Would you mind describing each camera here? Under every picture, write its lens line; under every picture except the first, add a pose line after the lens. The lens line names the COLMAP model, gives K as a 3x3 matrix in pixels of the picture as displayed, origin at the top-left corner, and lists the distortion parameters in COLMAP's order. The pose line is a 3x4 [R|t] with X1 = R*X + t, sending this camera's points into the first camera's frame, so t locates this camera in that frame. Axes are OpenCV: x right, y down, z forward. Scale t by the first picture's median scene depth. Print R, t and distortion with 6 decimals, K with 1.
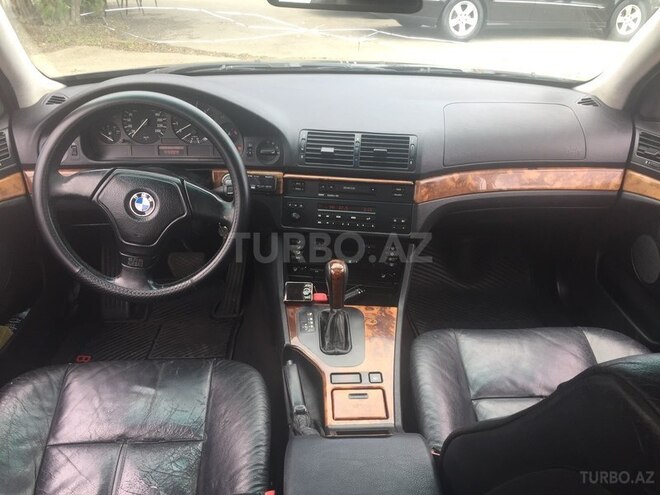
lens RADIAL K [[557.0, 0, 330.7], [0, 557.0, 246.4], [0, 0, 1]] dist [0.043835, -0.005267]
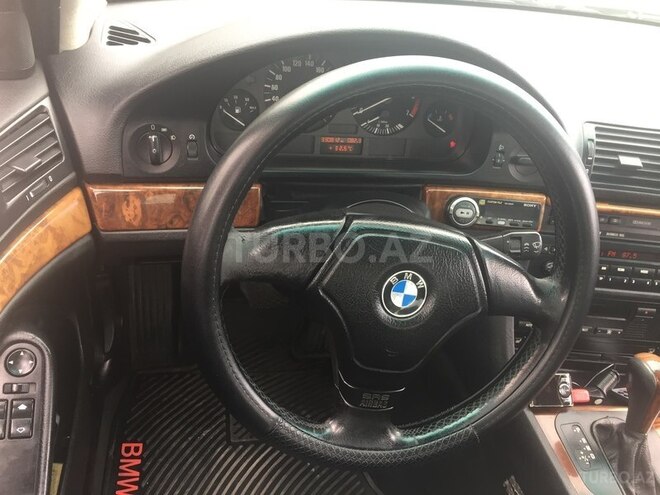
lens RADIAL K [[557.0, 0, 329.2], [0, 557.0, 249.0], [0, 0, 1]] dist [0.043835, -0.005267]
pose [[0.985646, 0.008723, 0.168600, -0.411406], [-0.032041, 0.990180, 0.136080, -0.151477], [-0.165757, -0.139529, 0.976246, 0.462015]]
